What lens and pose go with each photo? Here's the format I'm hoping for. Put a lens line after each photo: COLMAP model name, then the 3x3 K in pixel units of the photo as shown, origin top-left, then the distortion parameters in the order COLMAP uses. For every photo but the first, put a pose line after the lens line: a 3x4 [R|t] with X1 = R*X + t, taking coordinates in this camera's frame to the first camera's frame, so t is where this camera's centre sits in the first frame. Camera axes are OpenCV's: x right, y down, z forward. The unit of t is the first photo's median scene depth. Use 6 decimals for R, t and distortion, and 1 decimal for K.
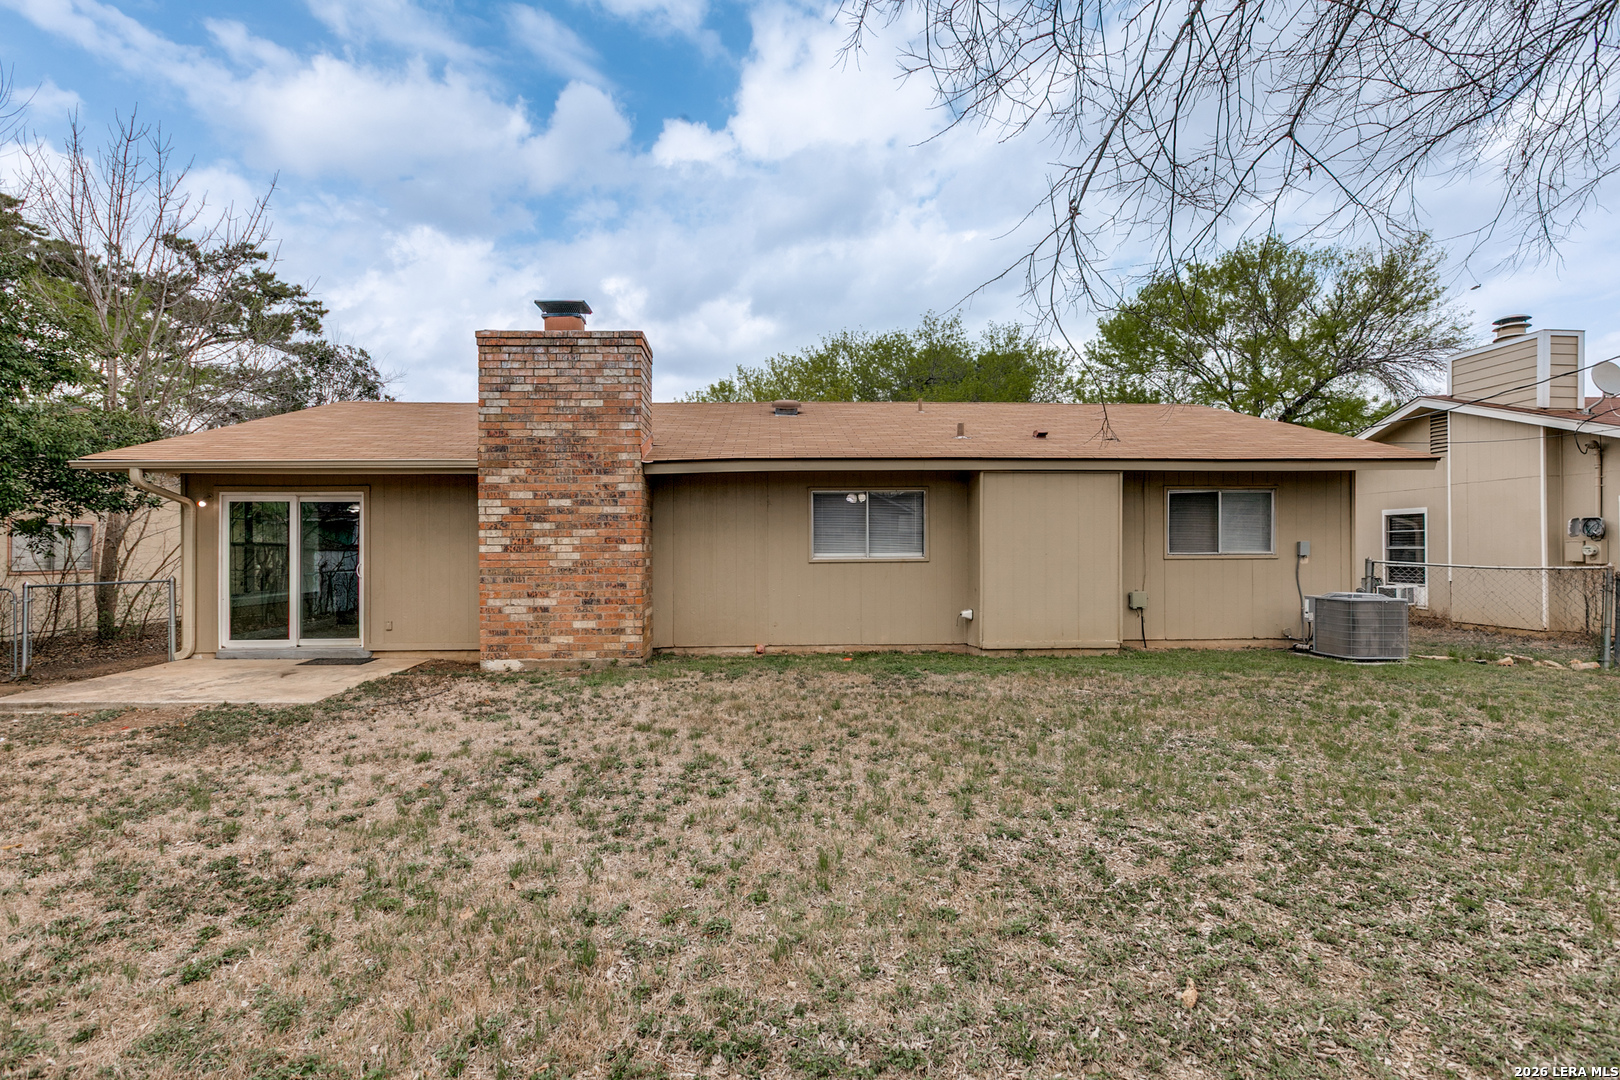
lens RADIAL K [[724.4, 0, 802.0], [0, 724.4, 544.7], [0, 0, 1]] dist [0.000648, 0.000009]
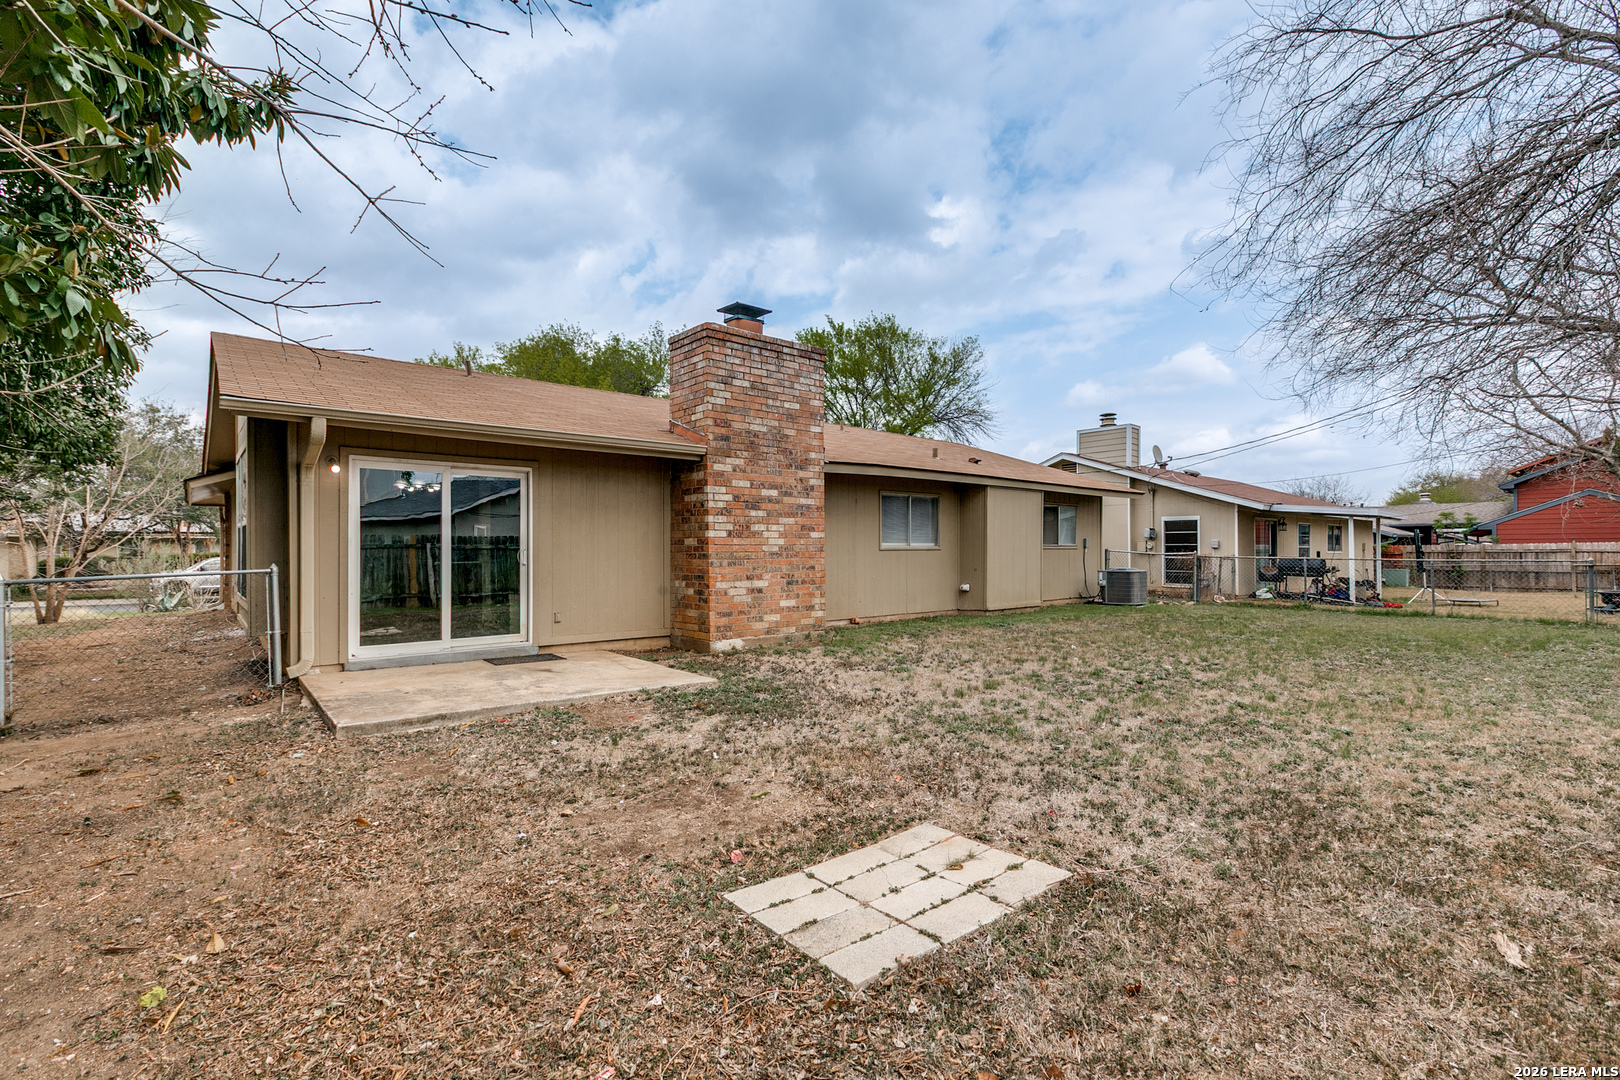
lens RADIAL K [[724.4, 0, 802.0], [0, 724.4, 544.7], [0, 0, 1]] dist [0.000648, 0.000009]
pose [[0.788599, 0.007639, 0.614861, -0.966966], [-0.004149, 0.999966, -0.007102, 0.028059], [-0.614894, 0.003050, 0.788604, 0.106061]]
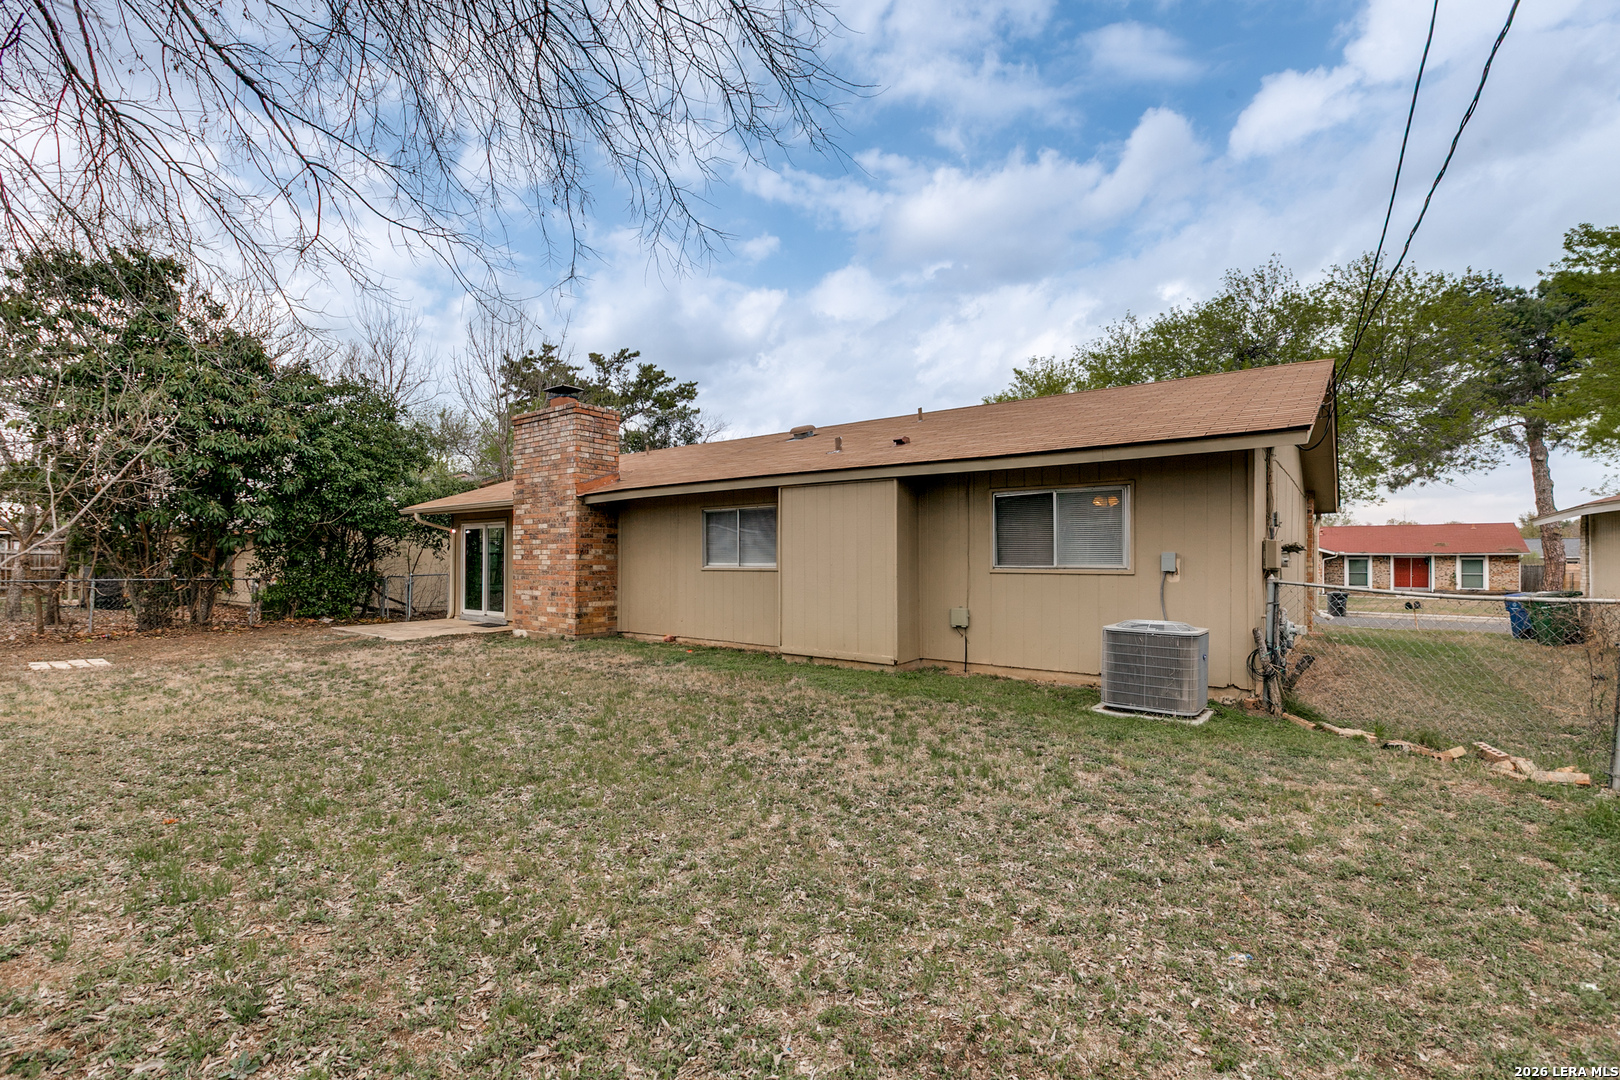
lens RADIAL K [[732.9, 0, 788.4], [0, 732.9, 554.9], [0, 0, 1]] dist [0.000288, -0.000015]
pose [[0.756273, 0.002741, -0.654251, 1.020235], [-0.001942, 0.999996, 0.001944, -0.003174], [0.654254, -0.000200, 0.756275, 0.197124]]
